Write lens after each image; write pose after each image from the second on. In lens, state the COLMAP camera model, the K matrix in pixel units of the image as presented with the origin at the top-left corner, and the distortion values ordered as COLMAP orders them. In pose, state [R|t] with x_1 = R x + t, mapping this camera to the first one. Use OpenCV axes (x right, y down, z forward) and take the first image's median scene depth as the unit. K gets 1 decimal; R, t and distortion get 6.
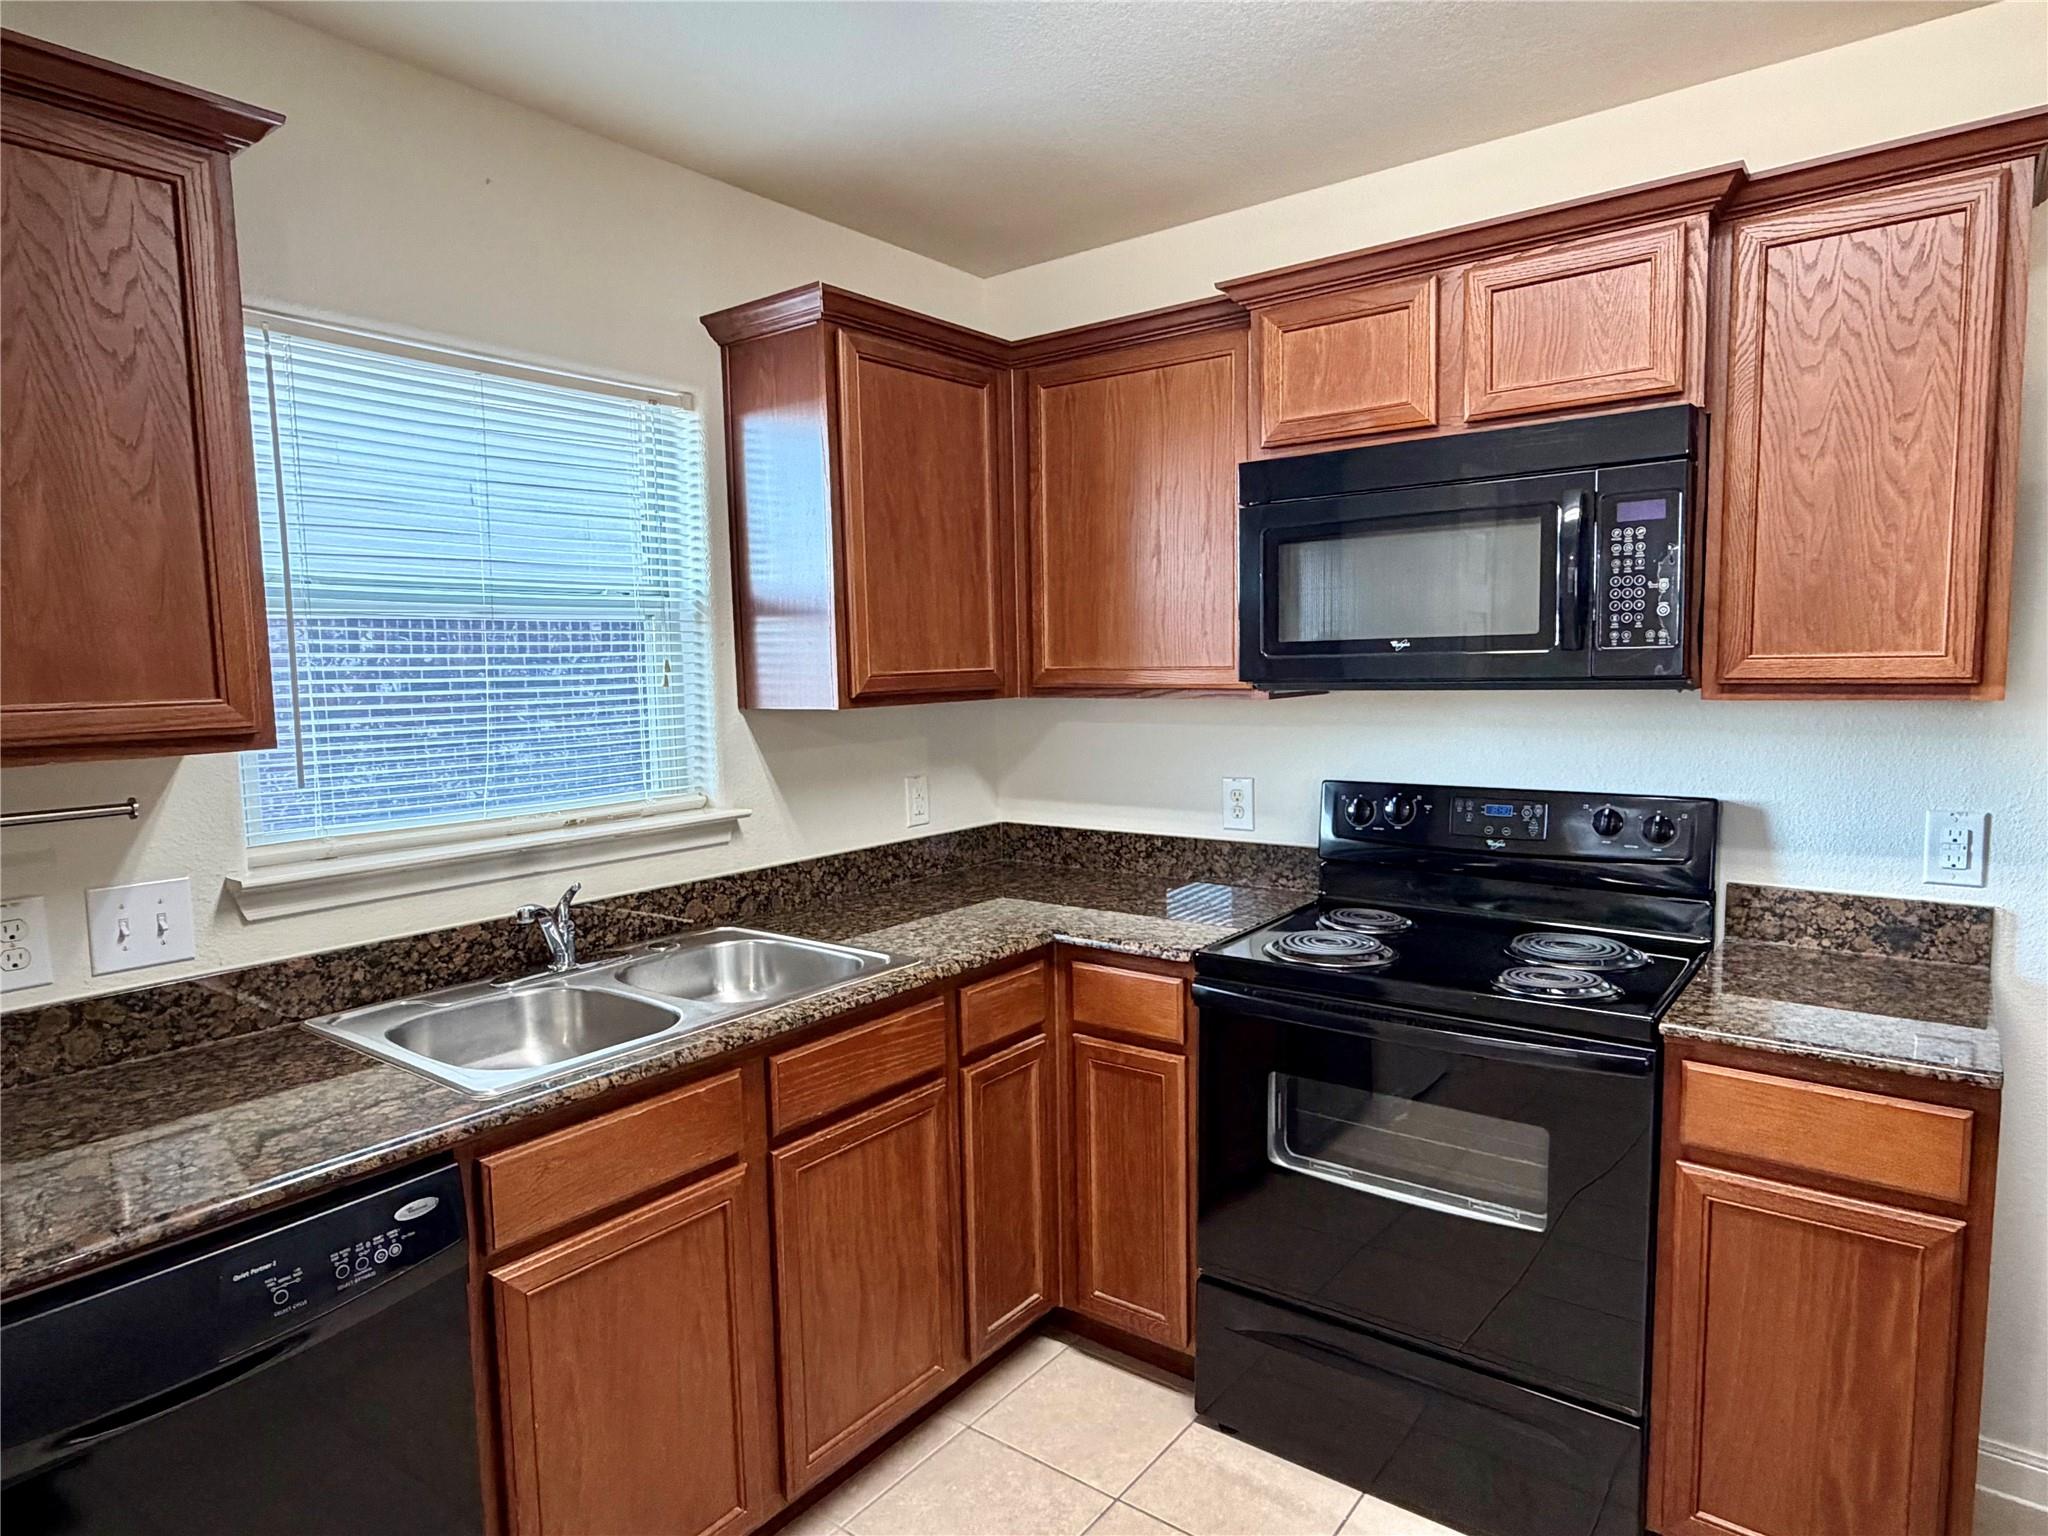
lens RADIAL K [[1223.6, 0, 1024.0], [0, 1223.6, 768.0], [0, 0, 1]] dist [-0.003573, -0.002667]
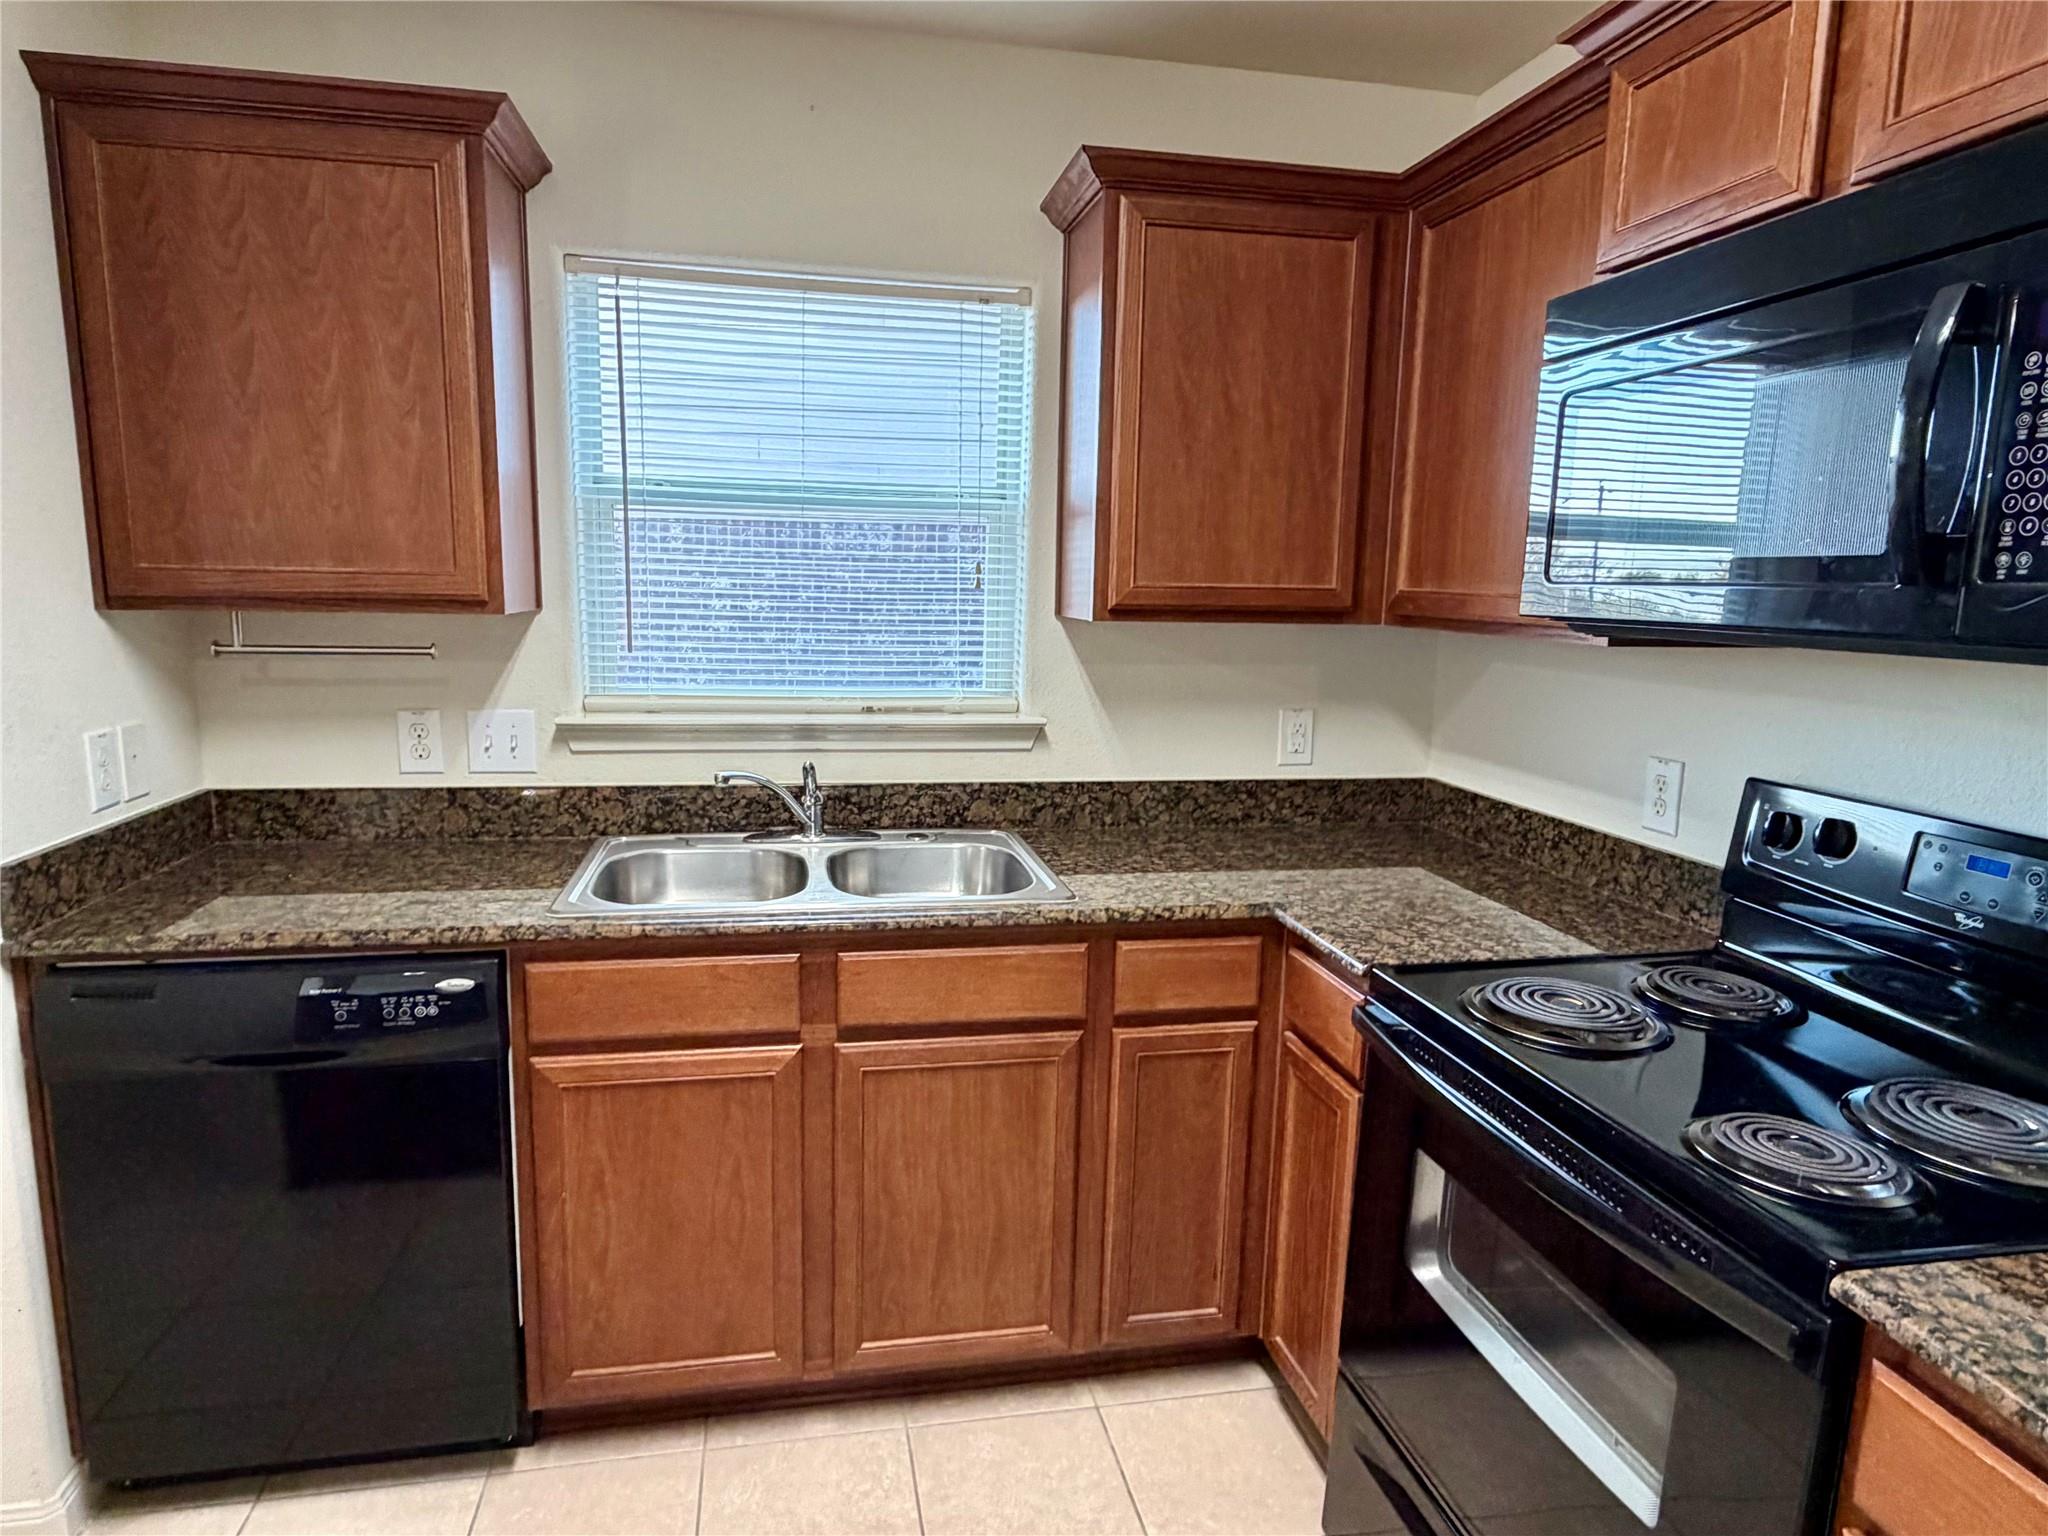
lens RADIAL K [[1223.6, 0, 1024.0], [0, 1223.6, 768.0], [0, 0, 1]] dist [-0.003573, -0.002667]
pose [[0.742962, 0.140753, -0.654367, 0.451434], [-0.098592, 0.989989, 0.101004, -0.026891], [0.662032, -0.010527, 0.749401, 0.281088]]
